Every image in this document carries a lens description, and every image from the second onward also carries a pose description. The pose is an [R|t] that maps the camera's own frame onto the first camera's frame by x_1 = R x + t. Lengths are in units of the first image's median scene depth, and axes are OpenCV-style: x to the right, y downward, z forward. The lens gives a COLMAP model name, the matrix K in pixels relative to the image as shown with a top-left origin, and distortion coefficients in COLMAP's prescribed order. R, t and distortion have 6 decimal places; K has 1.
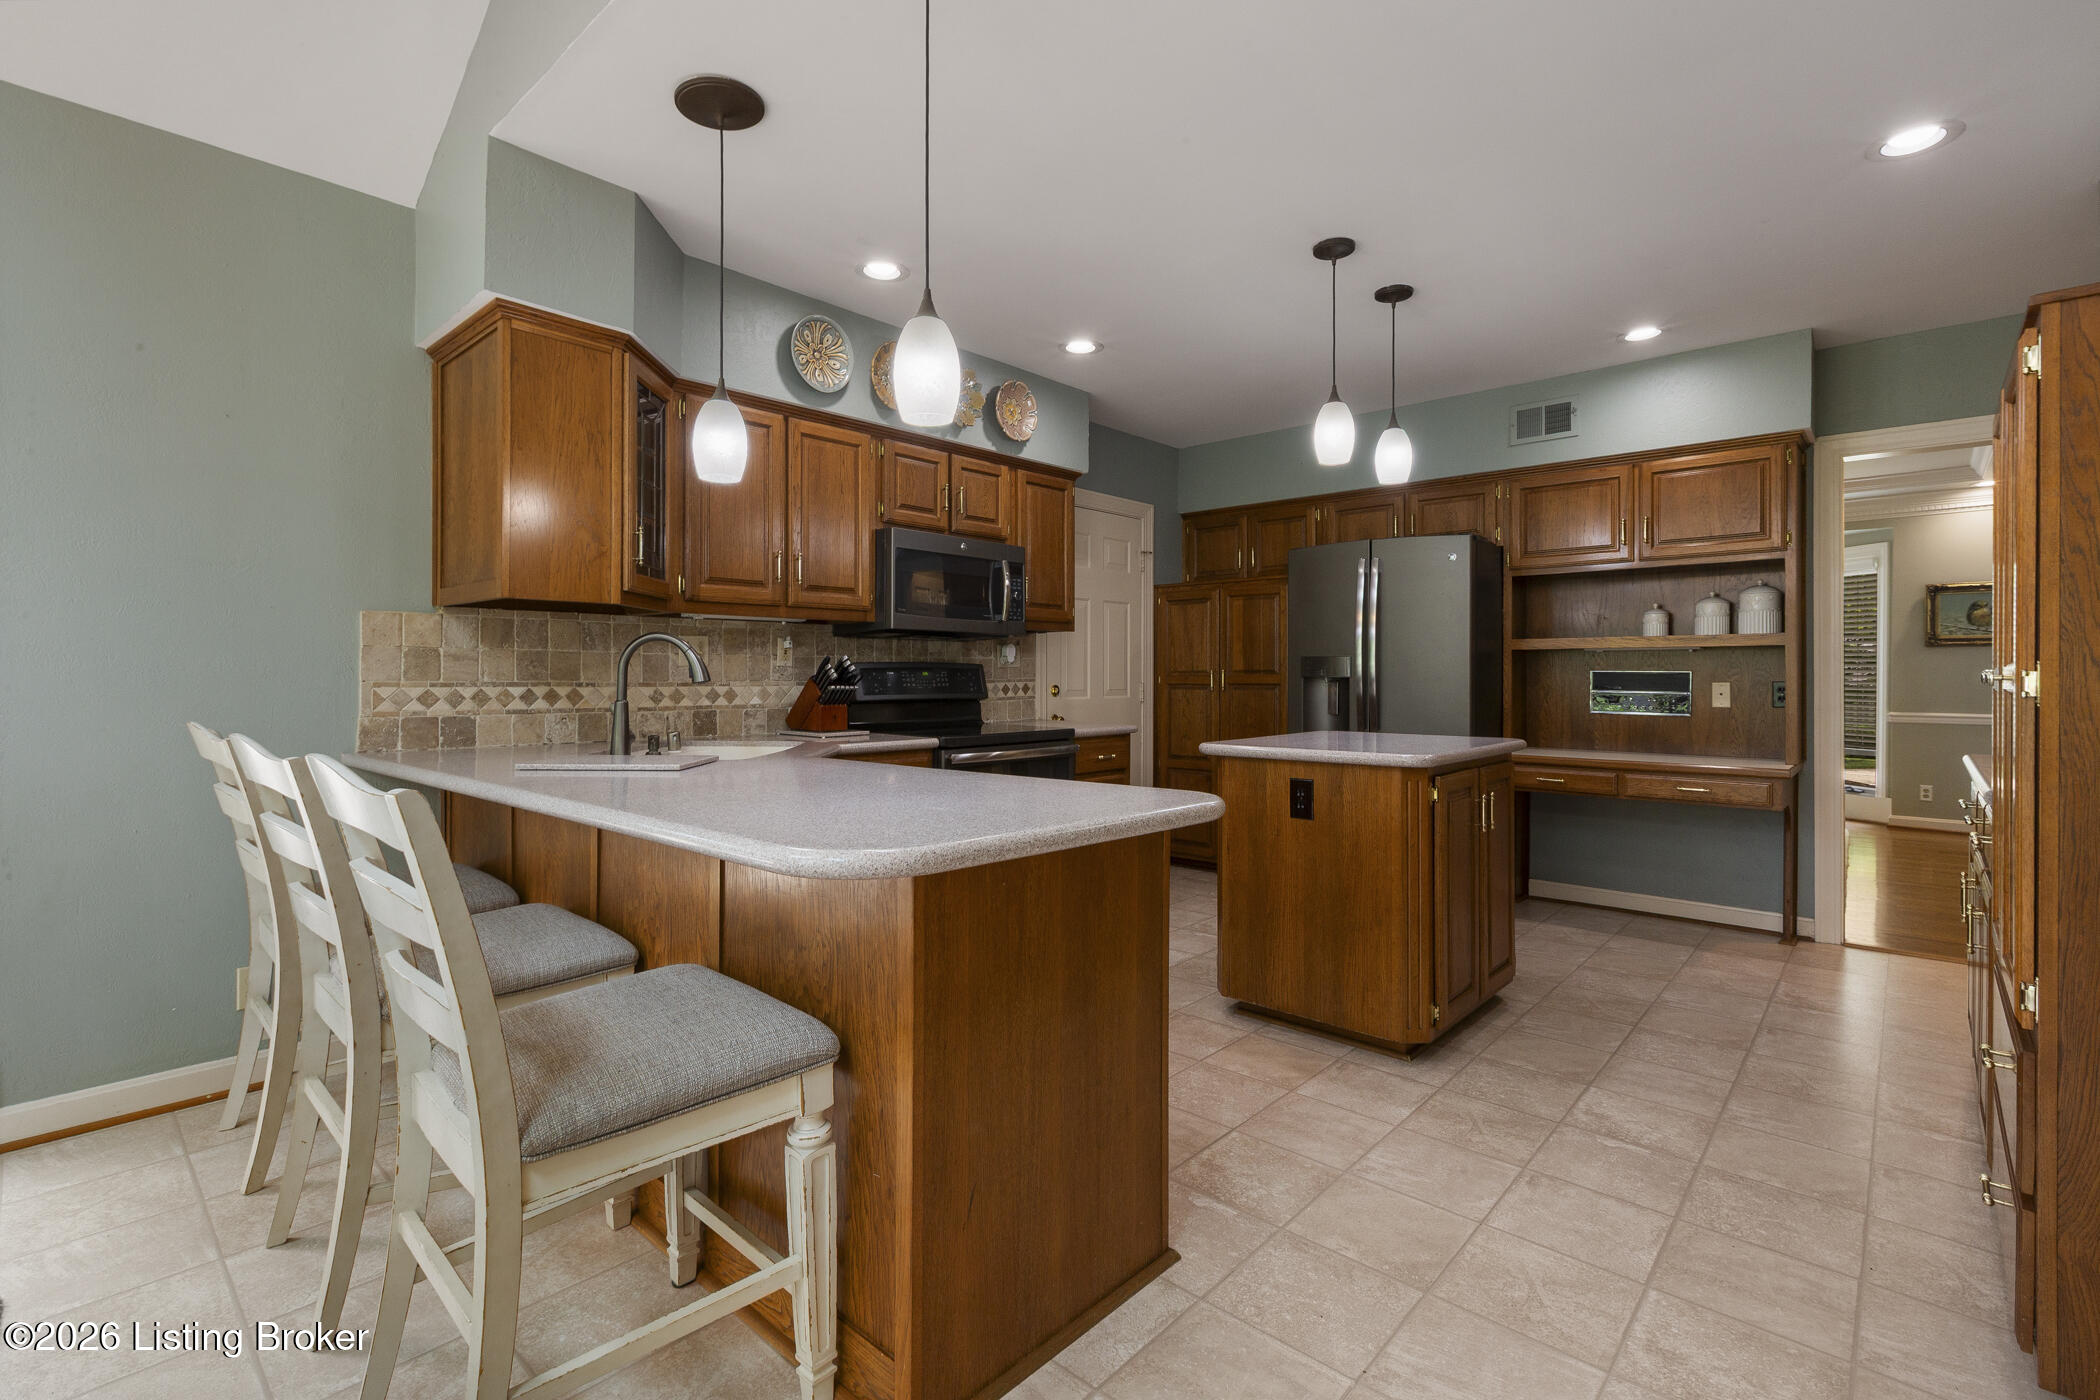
lens RADIAL K [[934.9, 0, 1043.8], [0, 934.9, 679.2], [0, 0, 1]] dist [-0.001787, -0.000138]
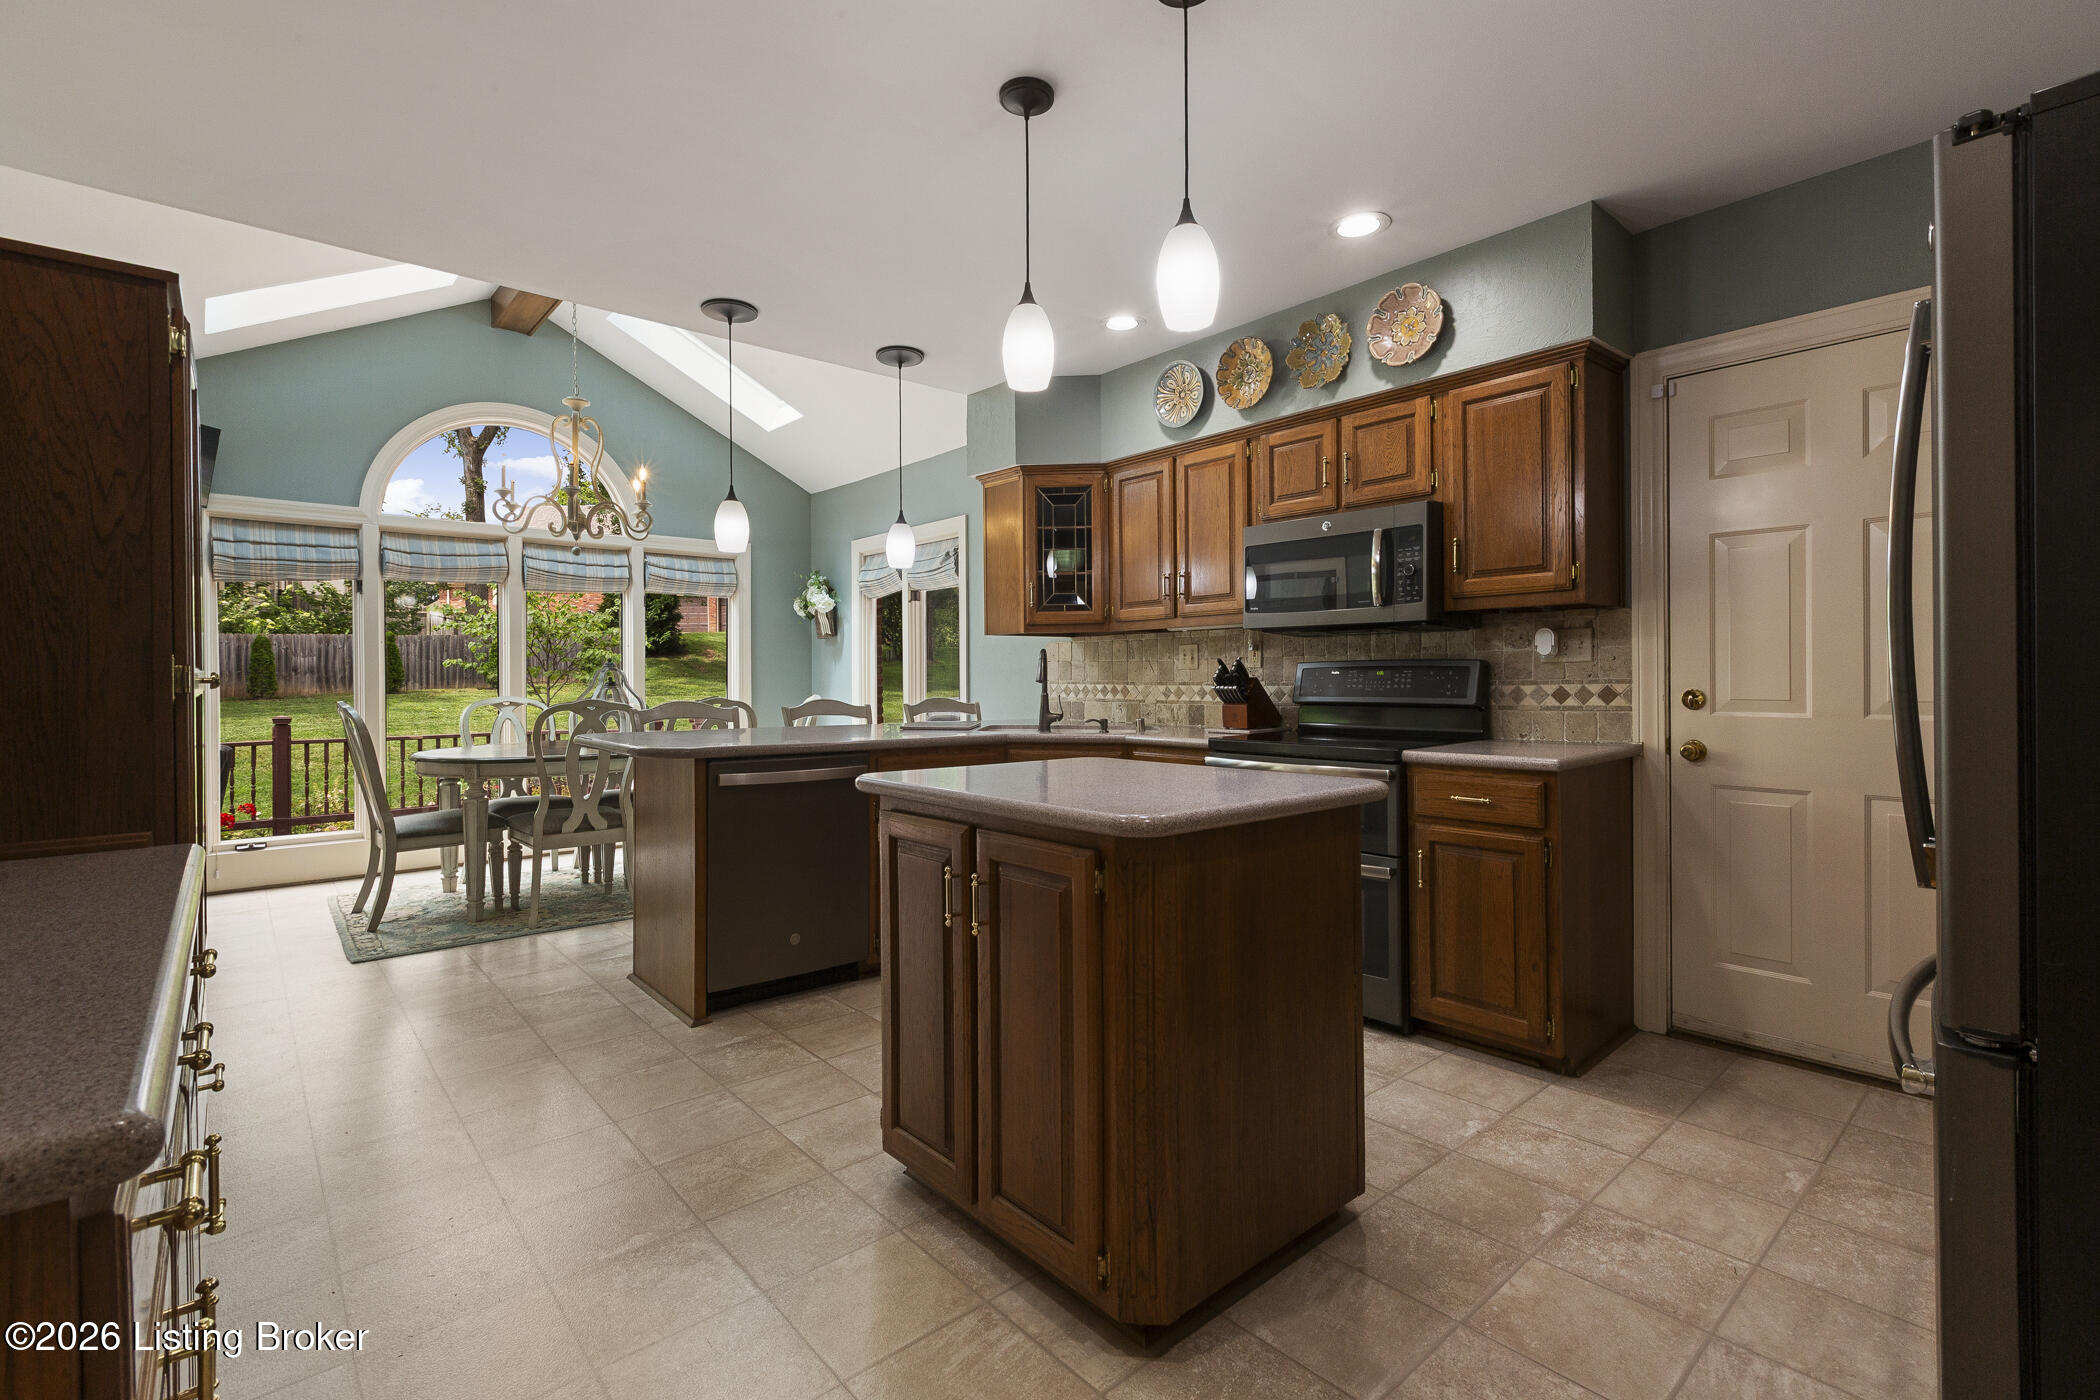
lens RADIAL K [[934.9, 0, 1045.4], [0, 934.9, 693.4], [0, 0, 1]] dist [-0.001787, -0.000138]
pose [[-0.106191, 0.018690, -0.994170, 0.900230], [0.004077, 0.999823, 0.018361, -0.005364], [0.994337, -0.002103, -0.106248, 0.938860]]
